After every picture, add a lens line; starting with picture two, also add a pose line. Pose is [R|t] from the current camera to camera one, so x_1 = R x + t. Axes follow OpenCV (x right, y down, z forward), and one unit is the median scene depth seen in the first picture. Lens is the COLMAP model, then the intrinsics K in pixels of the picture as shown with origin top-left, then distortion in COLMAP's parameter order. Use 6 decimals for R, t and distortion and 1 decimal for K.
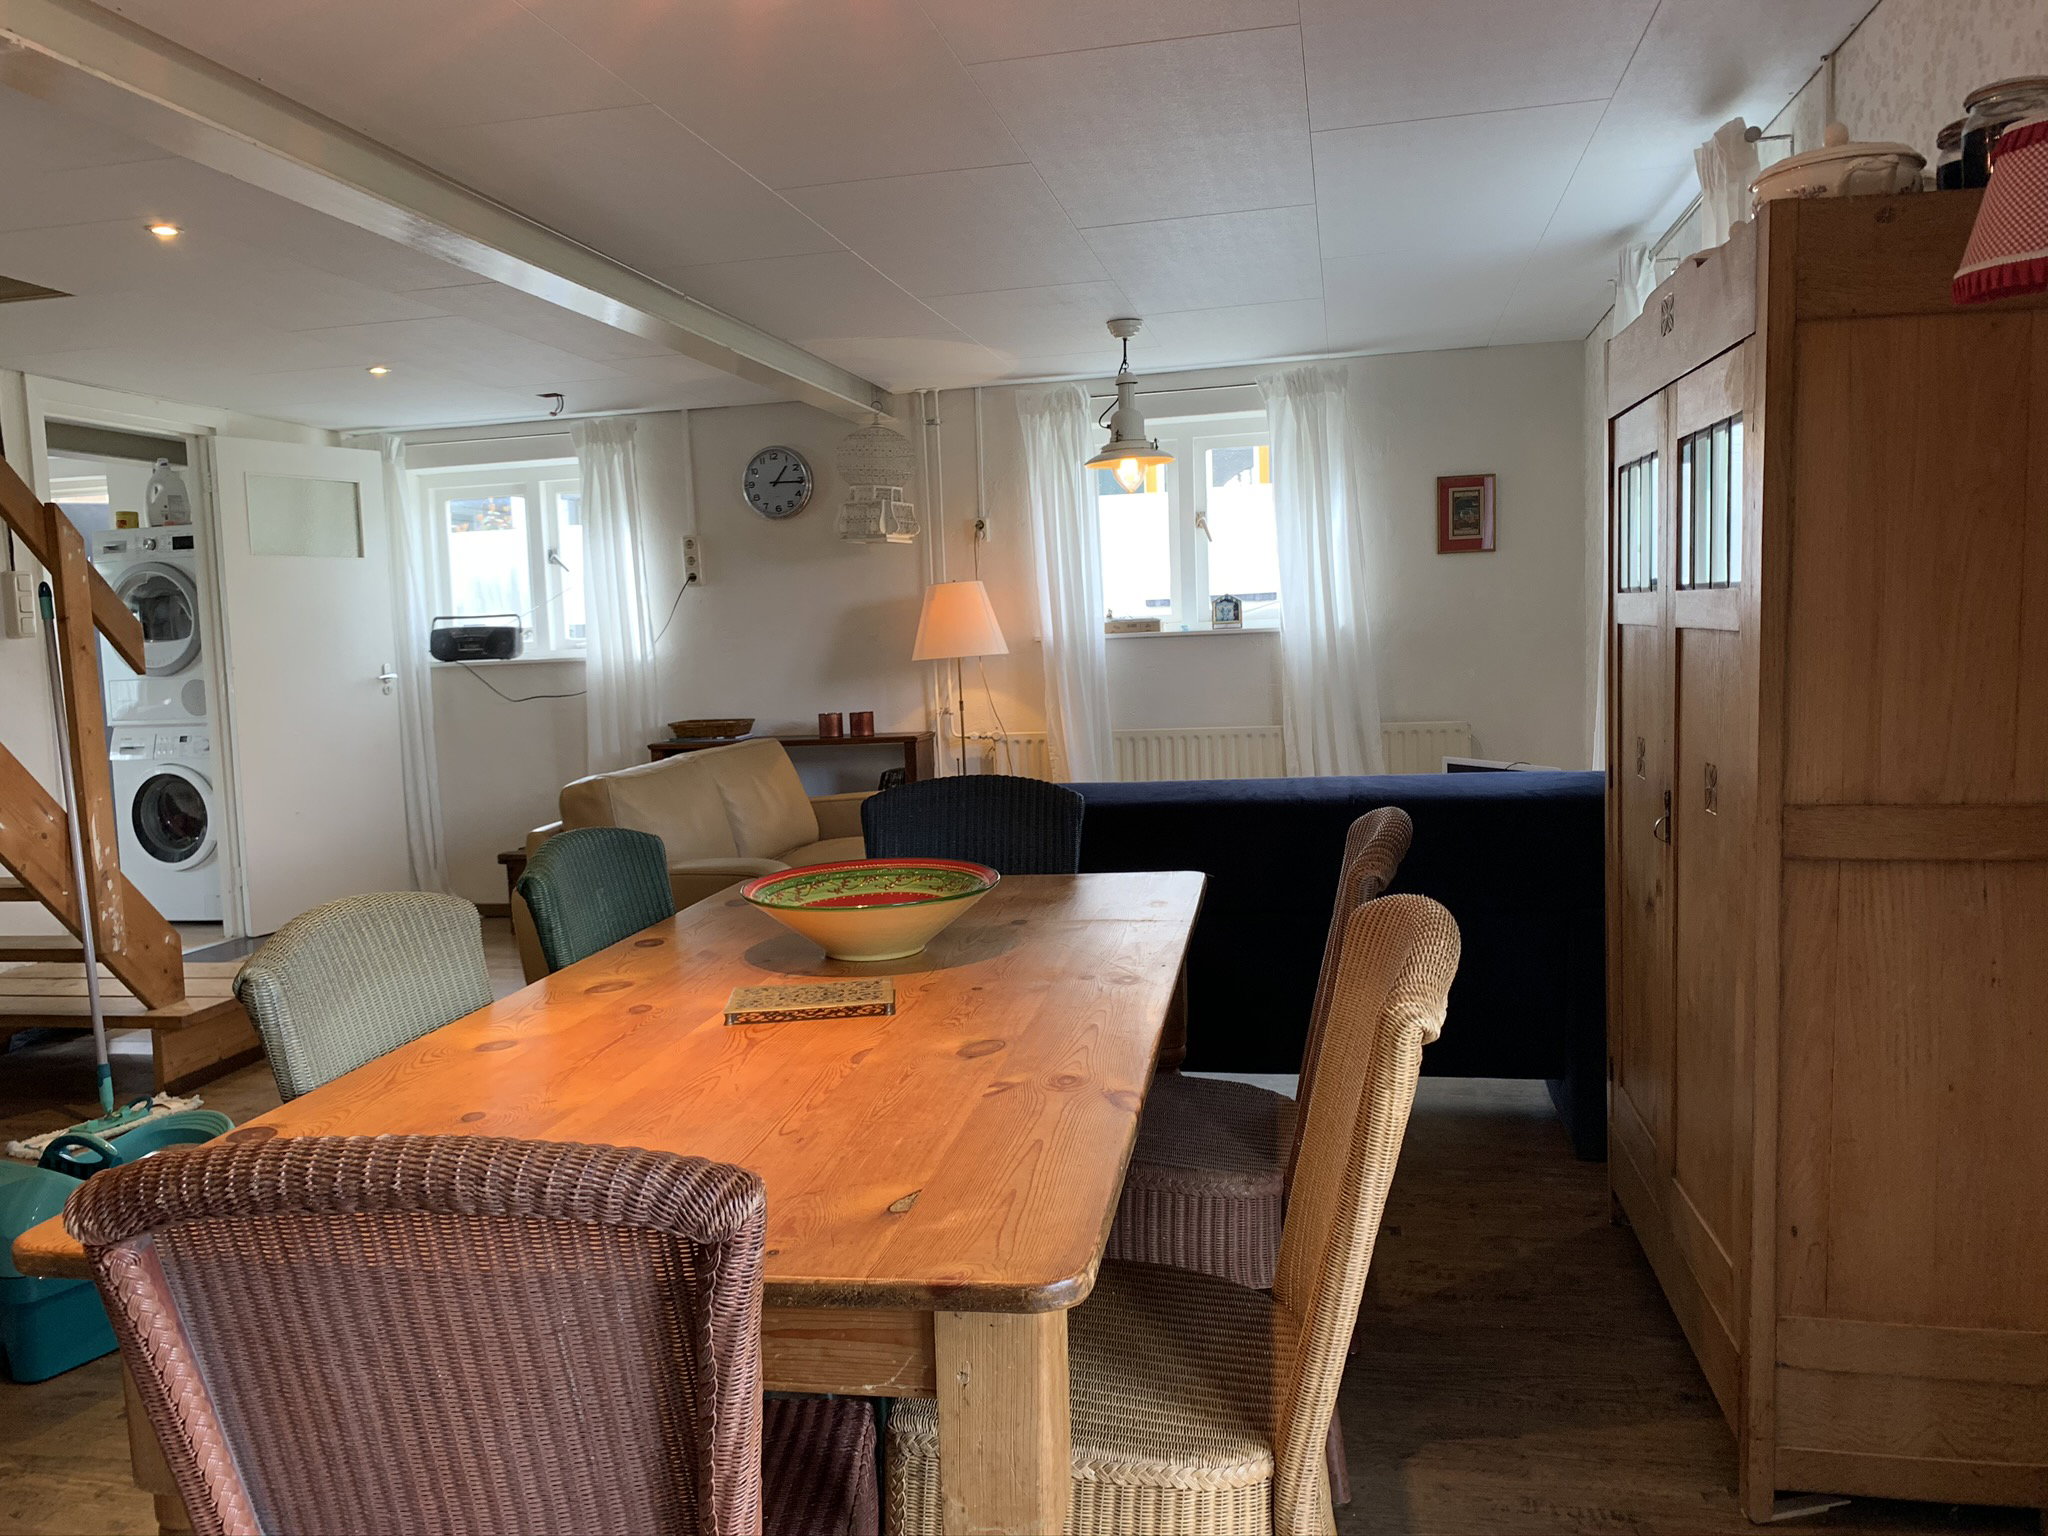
lens RADIAL K [[1571.6, 0, 1024.0], [0, 1571.6, 768.0], [0, 0, 1]] dist [-0.004775, -0.004299]
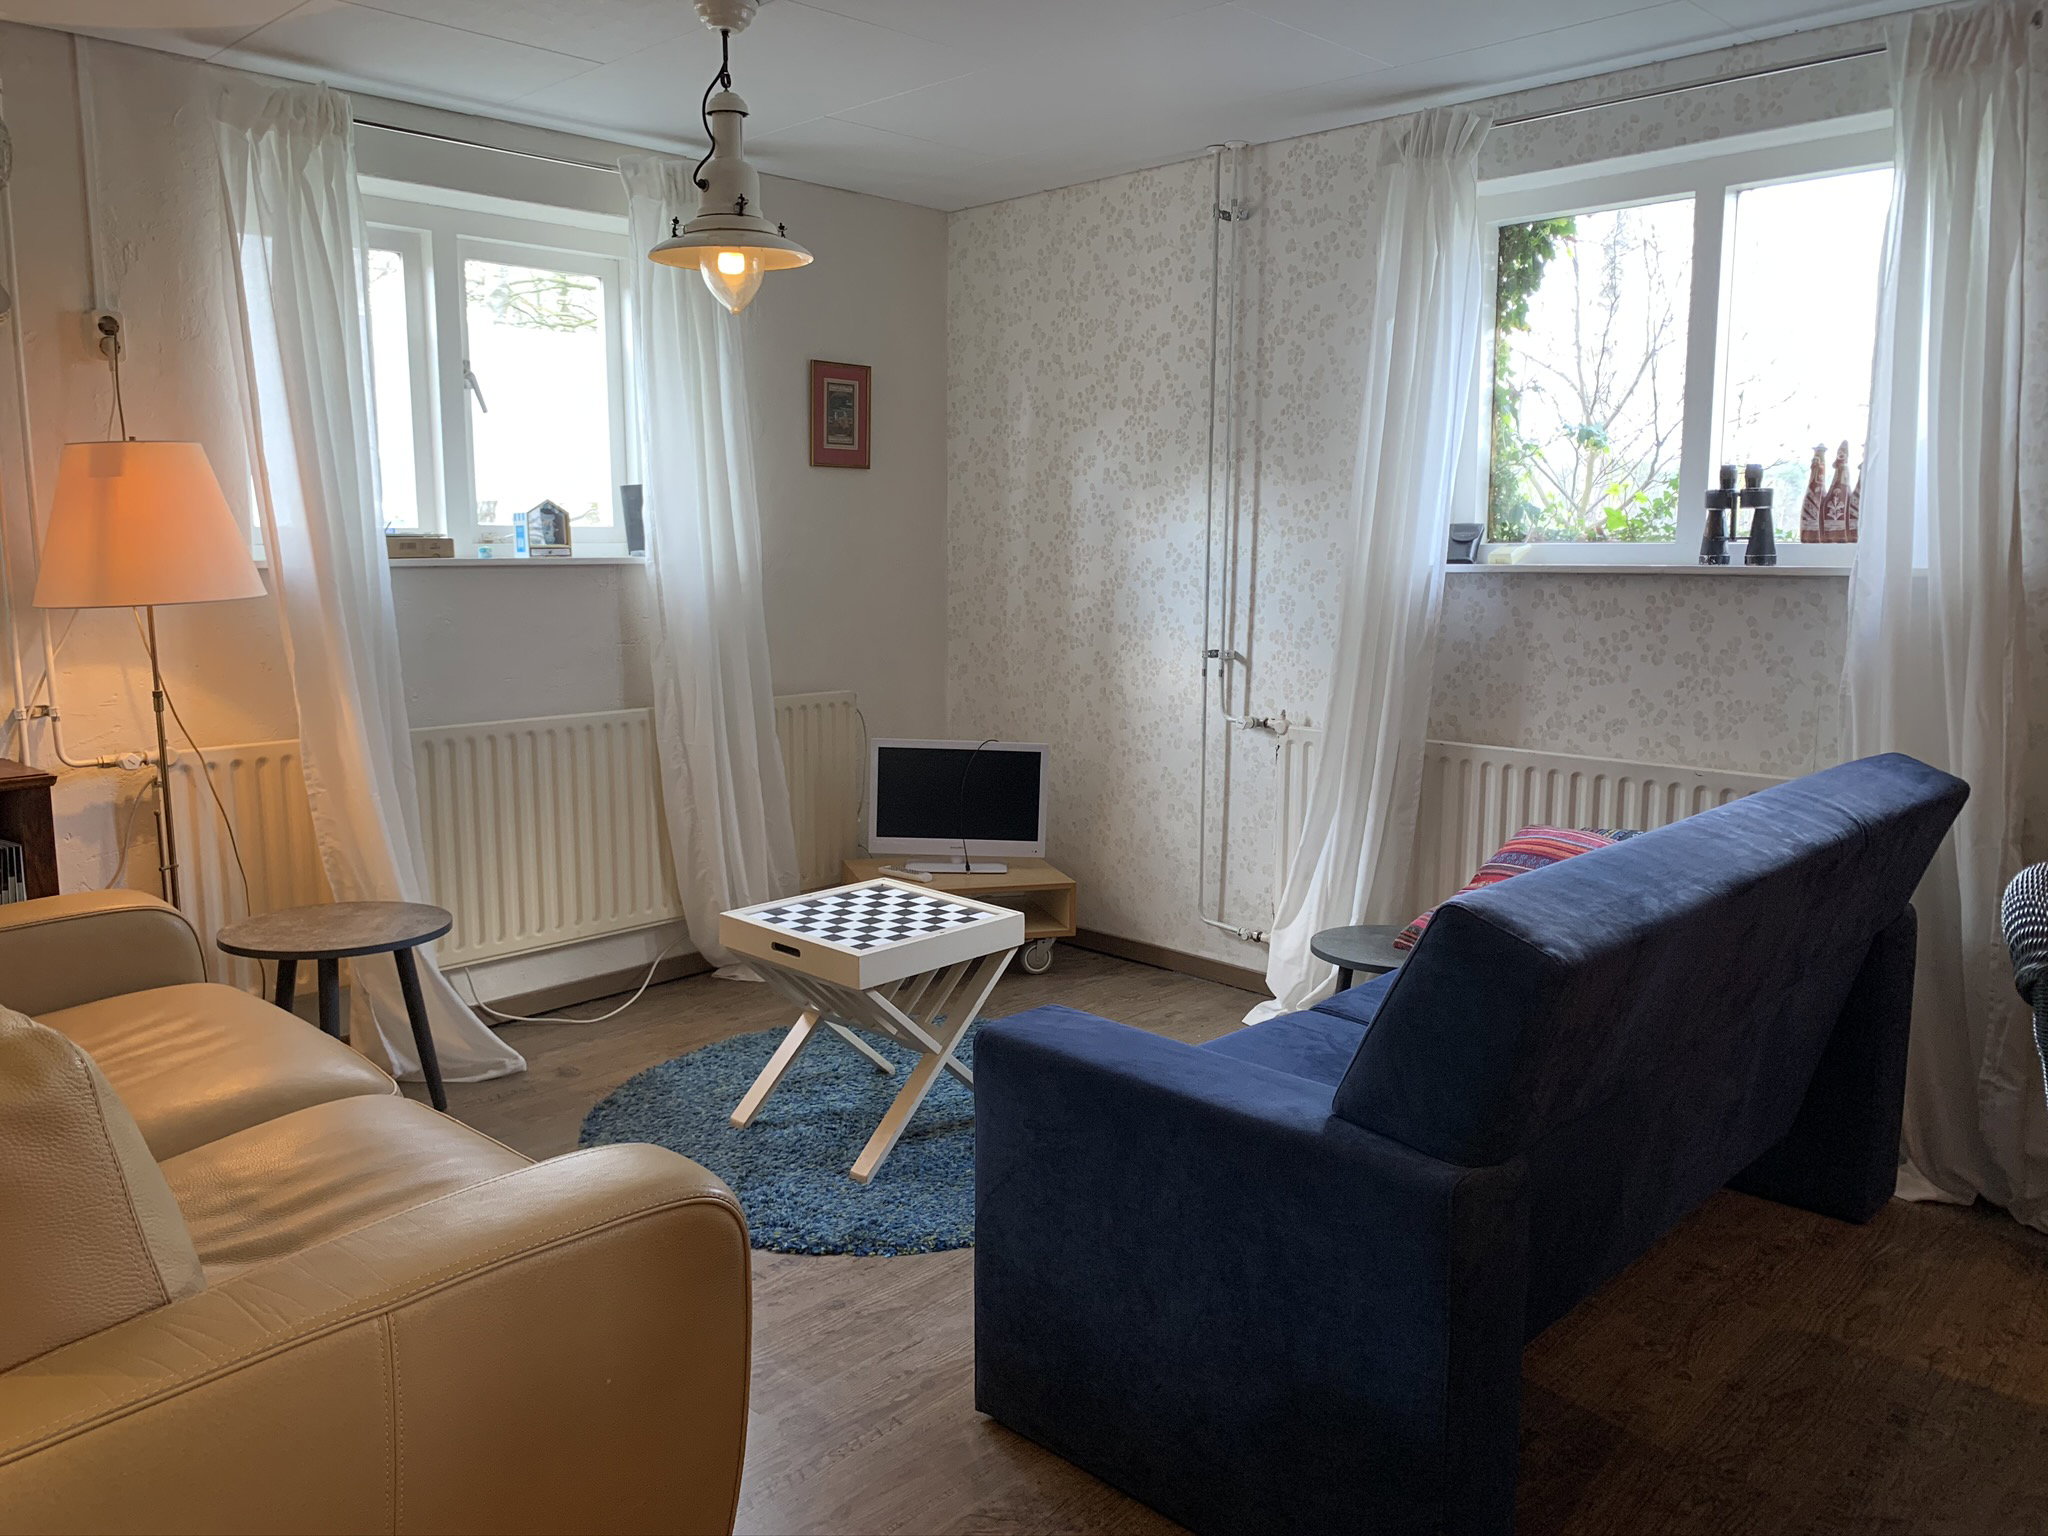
lens RADIAL K [[1571.6, 0, 1024.0], [0, 1571.6, 768.0], [0, 0, 1]] dist [-0.004775, -0.004299]
pose [[0.522643, -0.076327, 0.849128, -0.318242], [0.049773, 0.997017, 0.058985, -0.033631], [-0.851097, 0.011436, 0.524883, 0.528526]]
